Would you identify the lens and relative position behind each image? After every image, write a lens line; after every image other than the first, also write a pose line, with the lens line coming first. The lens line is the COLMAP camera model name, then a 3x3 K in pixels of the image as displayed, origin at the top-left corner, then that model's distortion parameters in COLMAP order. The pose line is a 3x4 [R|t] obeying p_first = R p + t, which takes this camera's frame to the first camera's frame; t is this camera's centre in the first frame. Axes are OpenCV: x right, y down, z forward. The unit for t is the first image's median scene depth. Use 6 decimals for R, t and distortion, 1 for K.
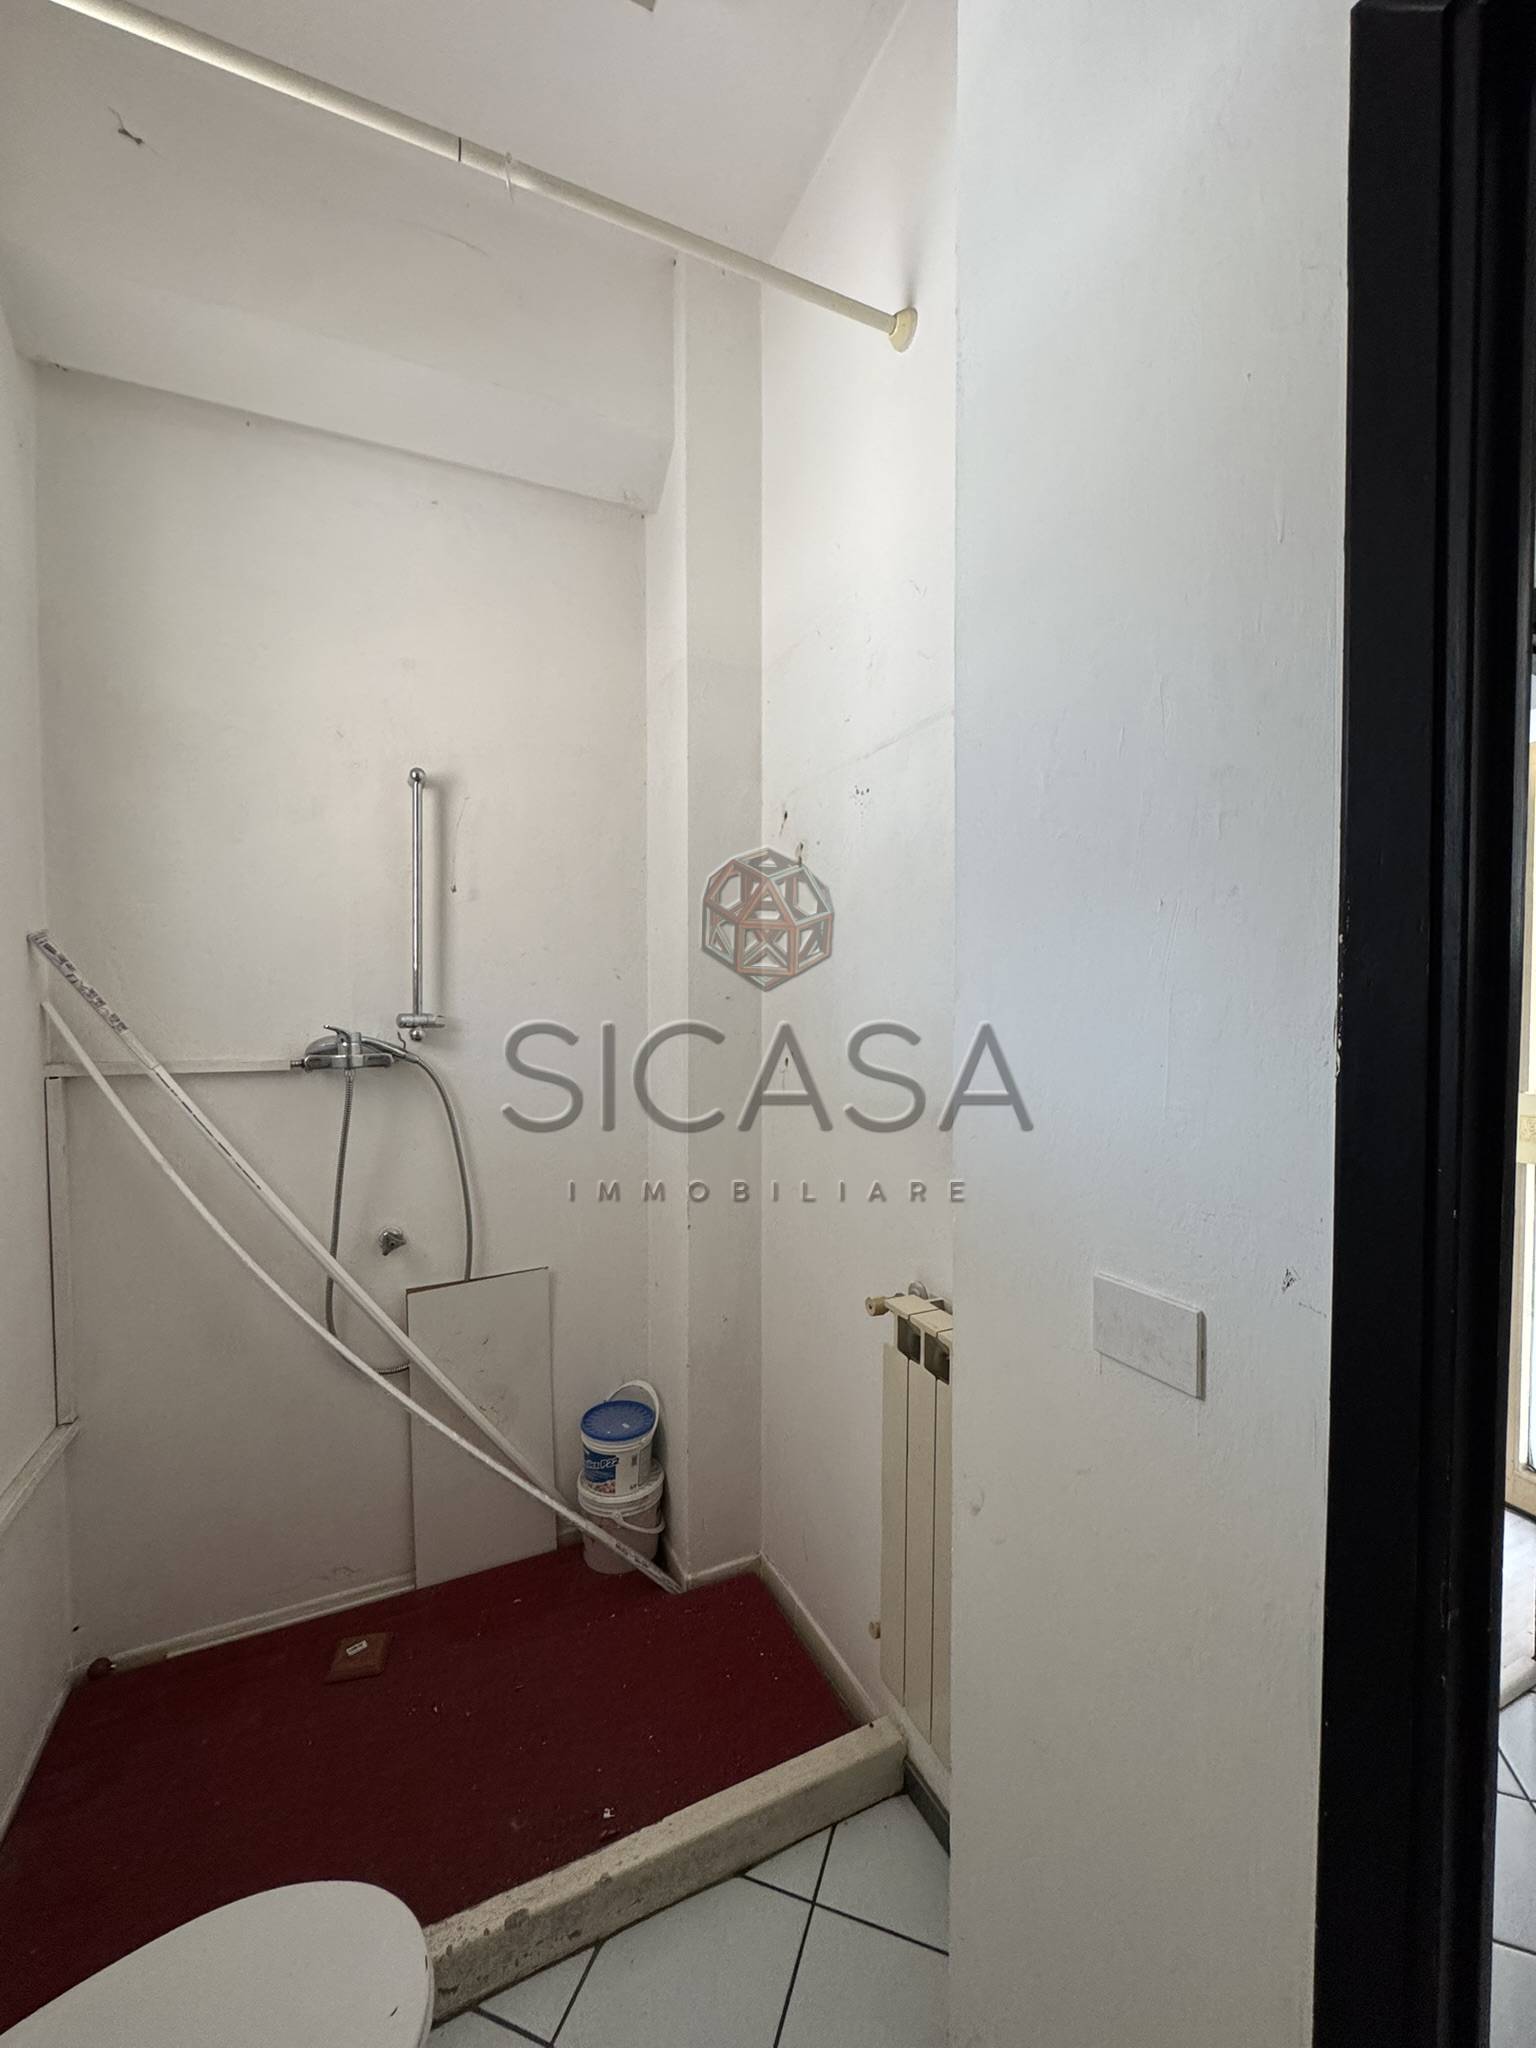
lens RADIAL K [[816.2, 0, 766.9], [0, 816.2, 1024.1], [0, 0, 1]] dist [-0.004412, 0.001041]
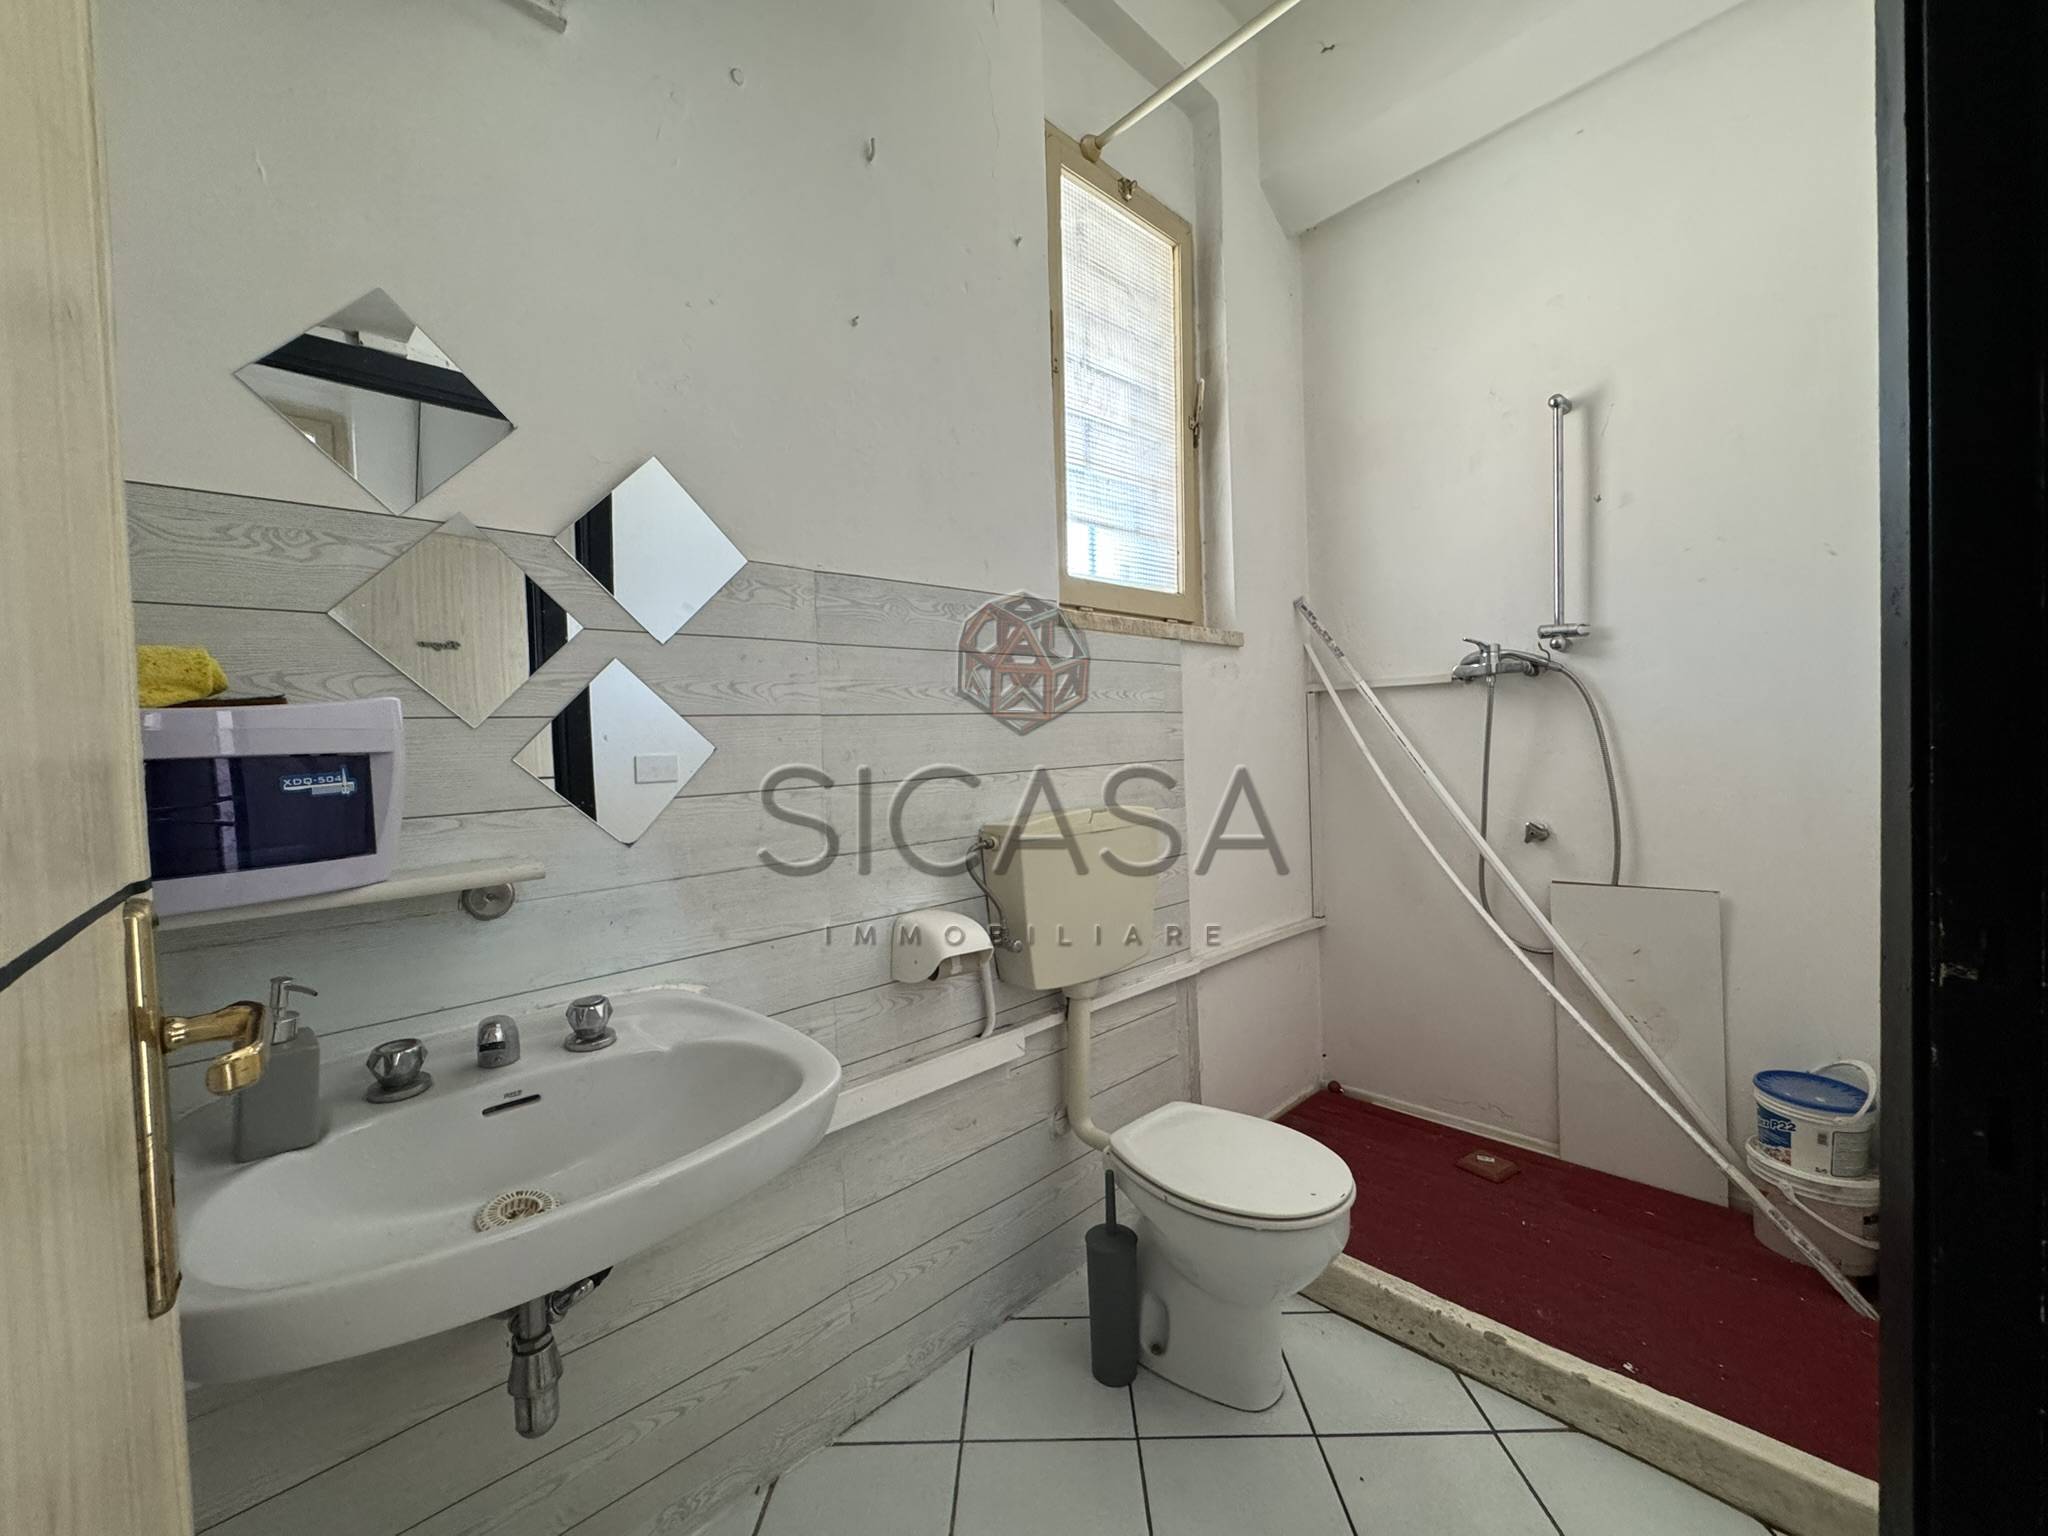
lens RADIAL K [[816.2, 0, 1022.0], [0, 816.2, 765.3], [0, 0, 1]] dist [-0.004412, 0.001041]
pose [[0.317410, 0.013571, -0.948191, 0.367810], [0.003518, 0.999874, 0.015489, 0.153871], [0.948282, -0.008252, 0.317322, -0.014528]]
